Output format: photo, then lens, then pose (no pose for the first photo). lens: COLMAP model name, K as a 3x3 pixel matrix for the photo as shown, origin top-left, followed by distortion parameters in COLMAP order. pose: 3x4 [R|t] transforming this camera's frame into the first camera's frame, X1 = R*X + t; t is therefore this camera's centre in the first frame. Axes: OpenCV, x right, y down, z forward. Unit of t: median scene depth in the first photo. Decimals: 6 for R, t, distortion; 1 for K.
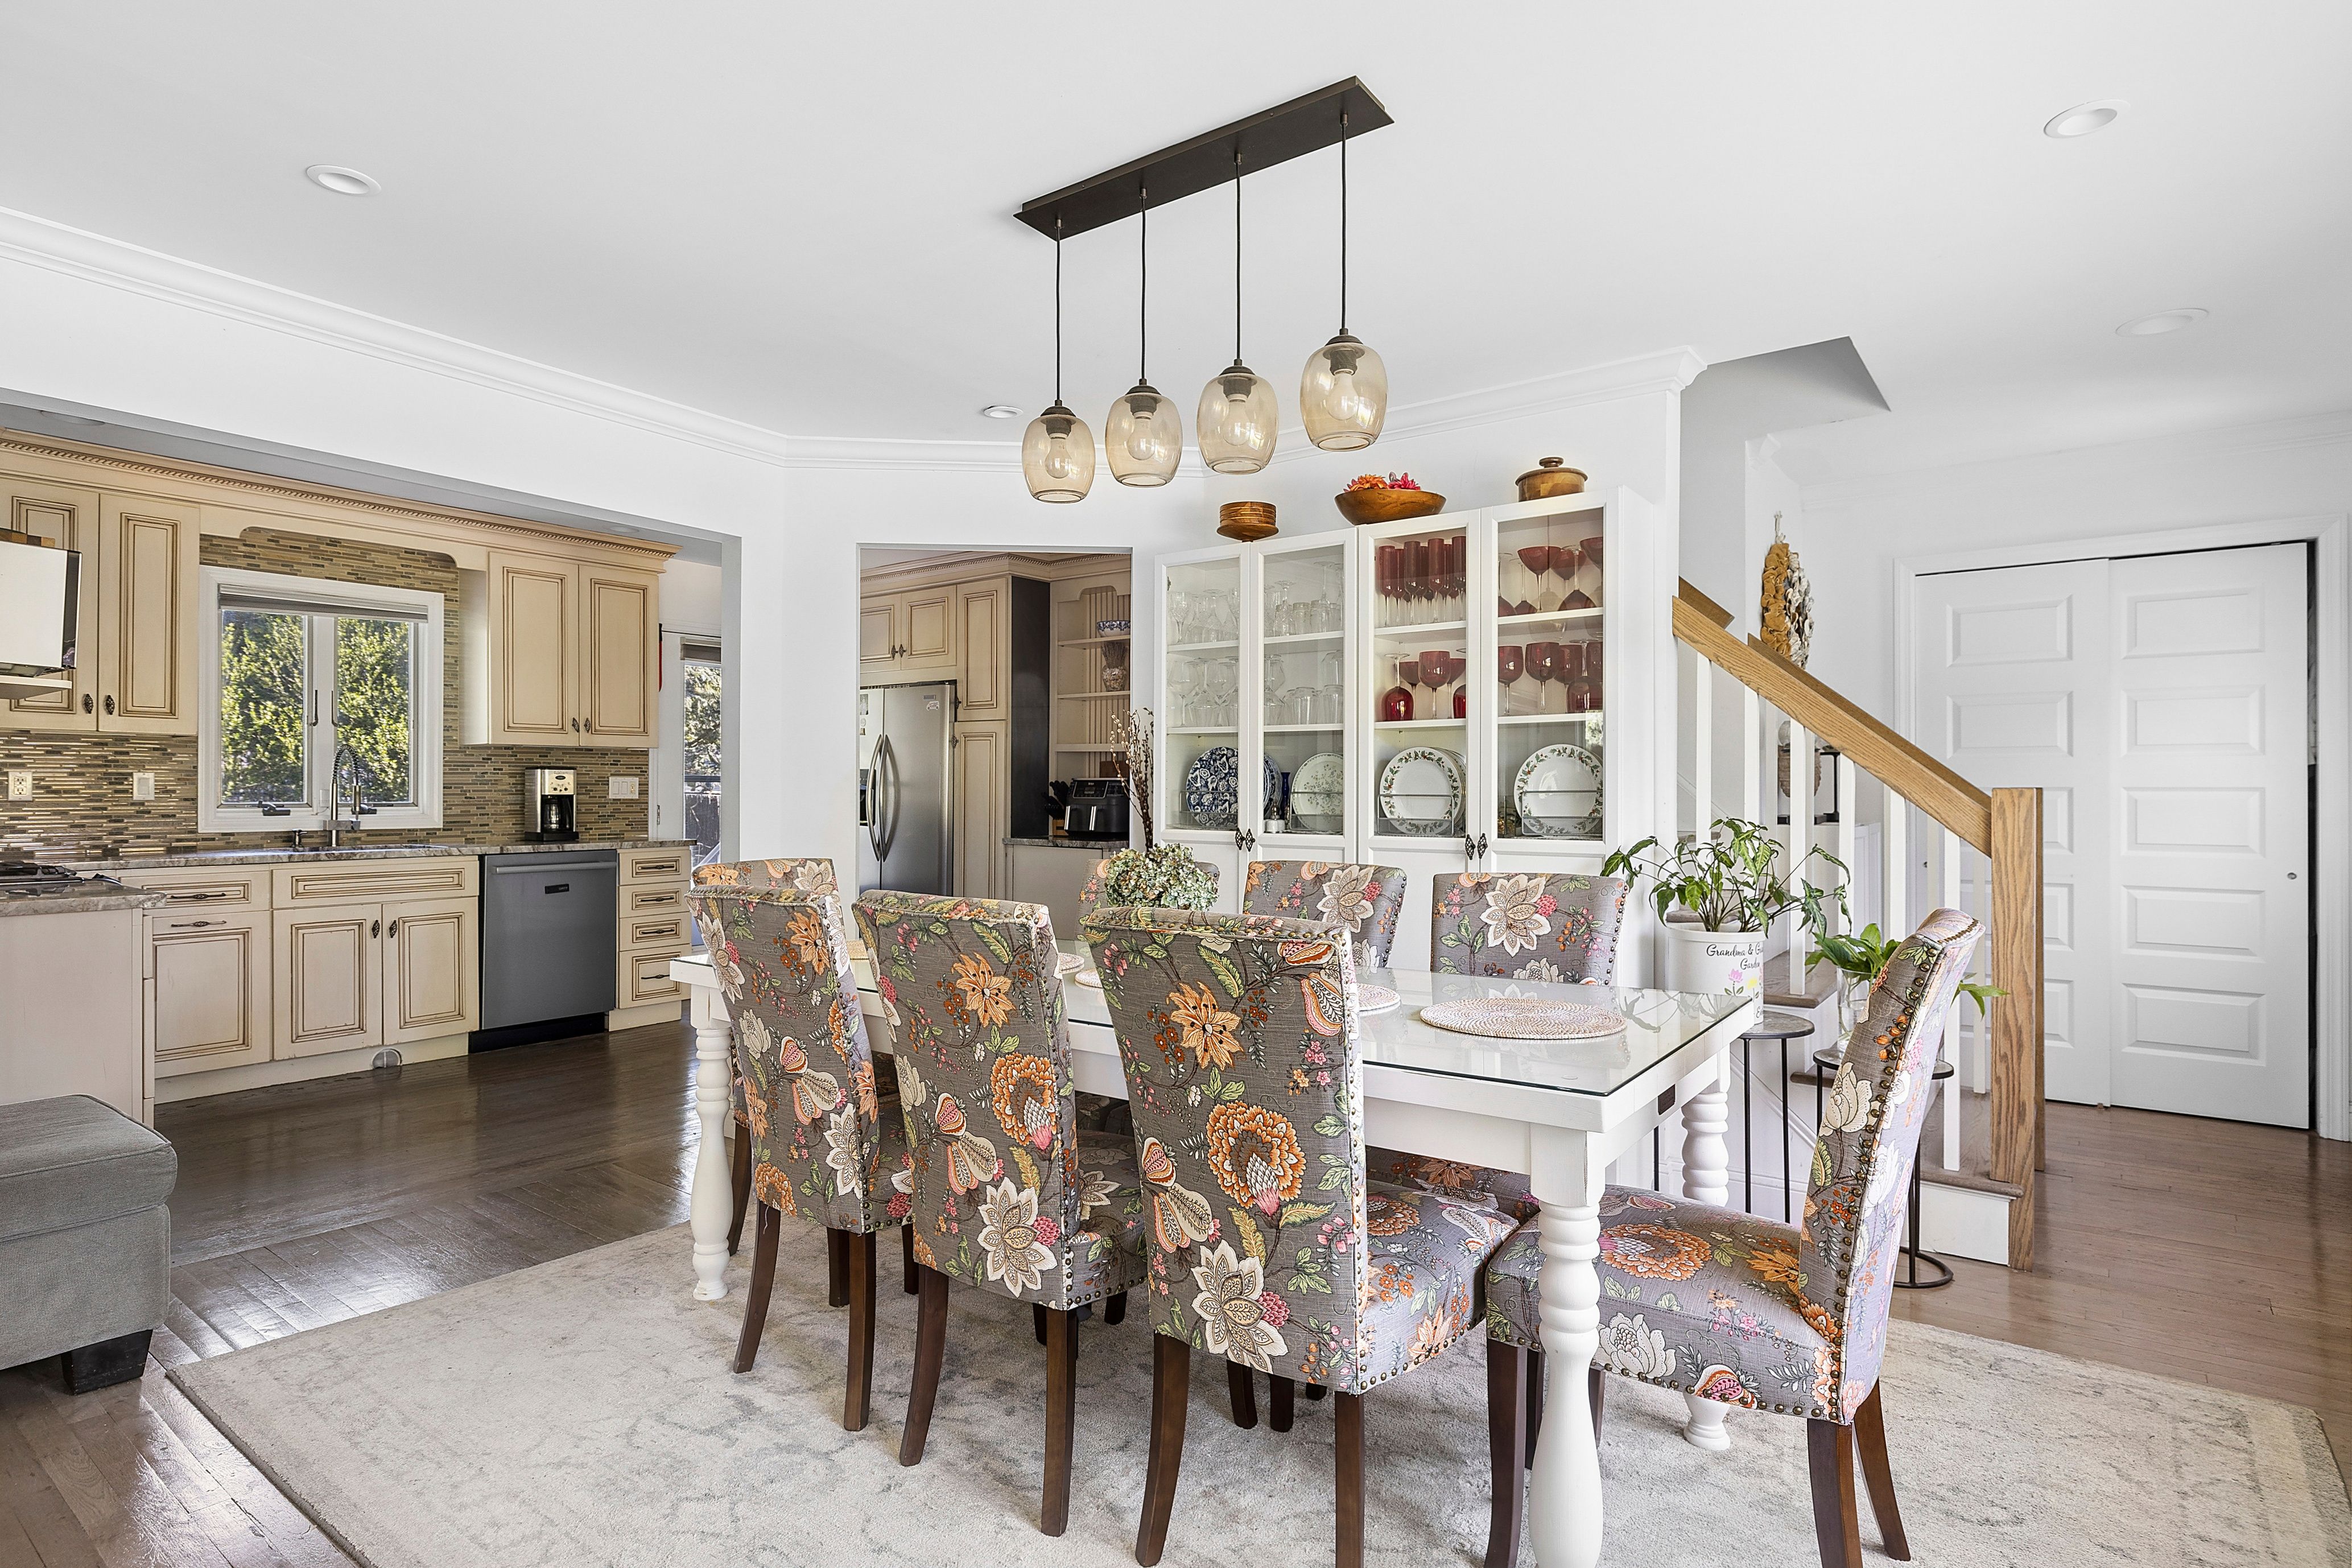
lens RADIAL K [[1234.0, 0, 1172.4], [0, 1234.0, 774.9], [0, 0, 1]] dist [-0.005183, 0.000477]
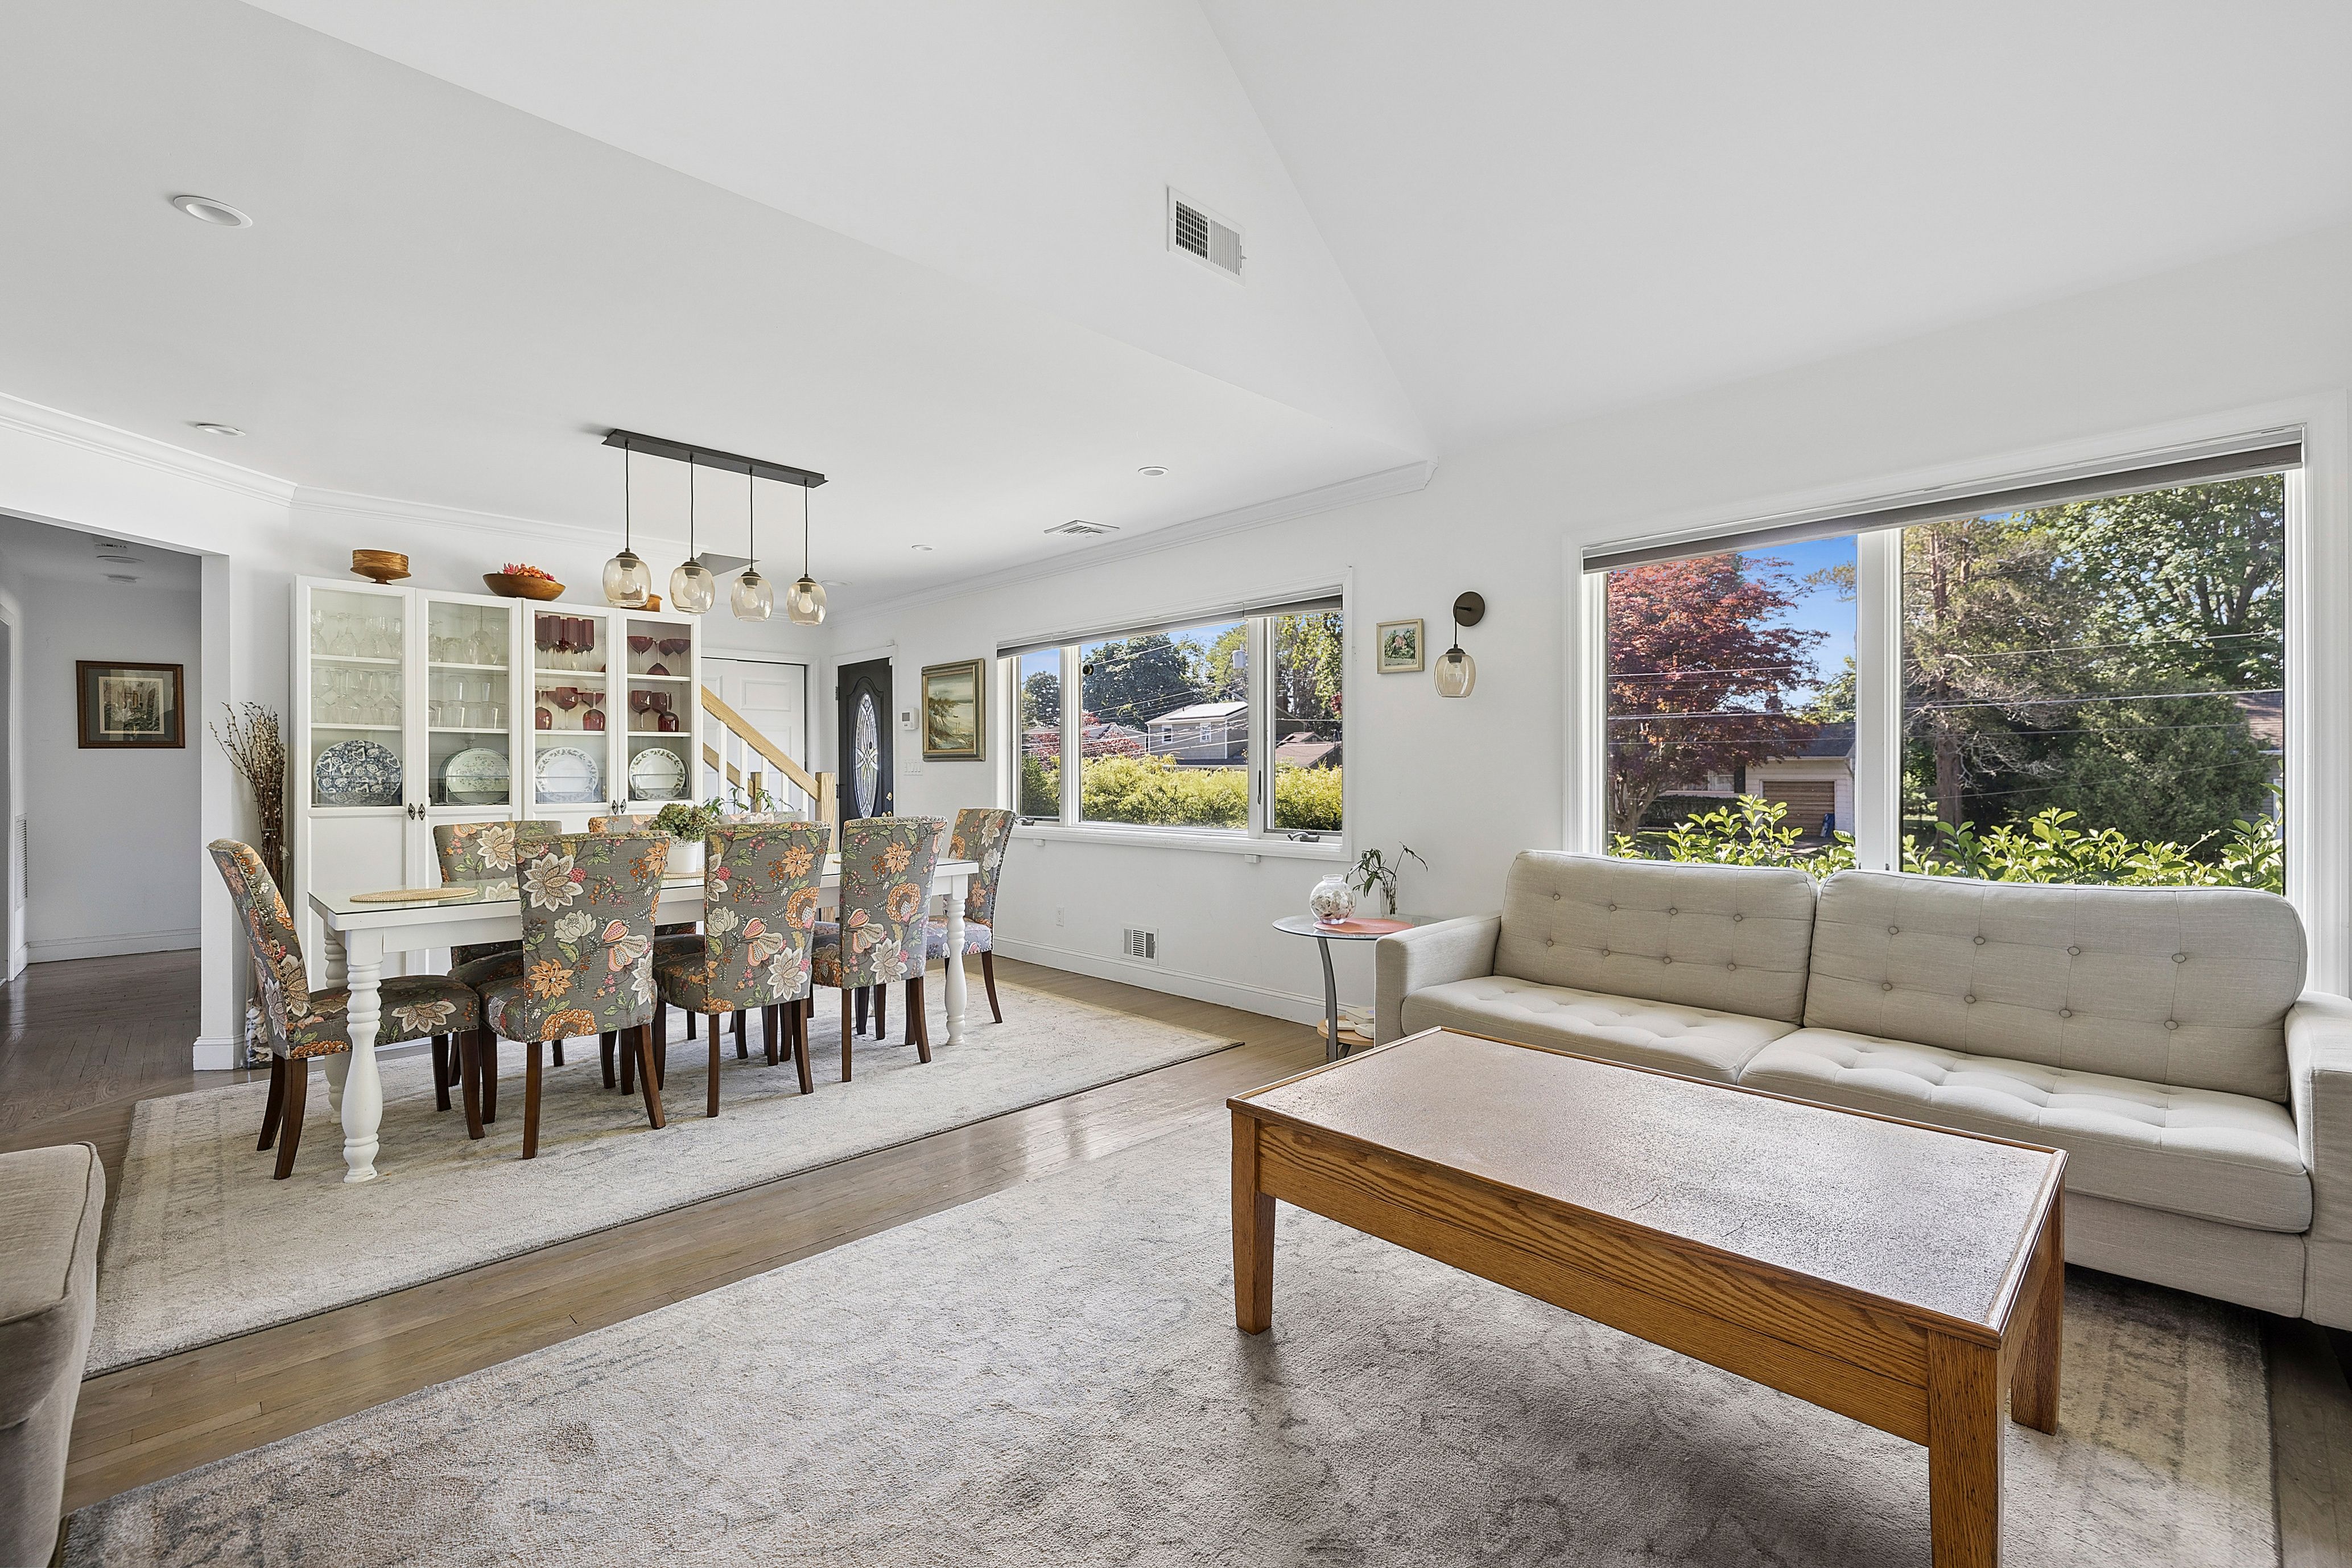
lens RADIAL K [[1005.4, 0, 1173.0], [0, 1005.4, 773.4], [0, 0, 1]] dist [-0.003651, -0.000211]
pose [[0.161178, -0.007983, 0.986893, -1.001239], [-0.005646, 0.999943, 0.009011, -0.004174], [-0.986909, -0.007025, 0.161124, 0.013070]]
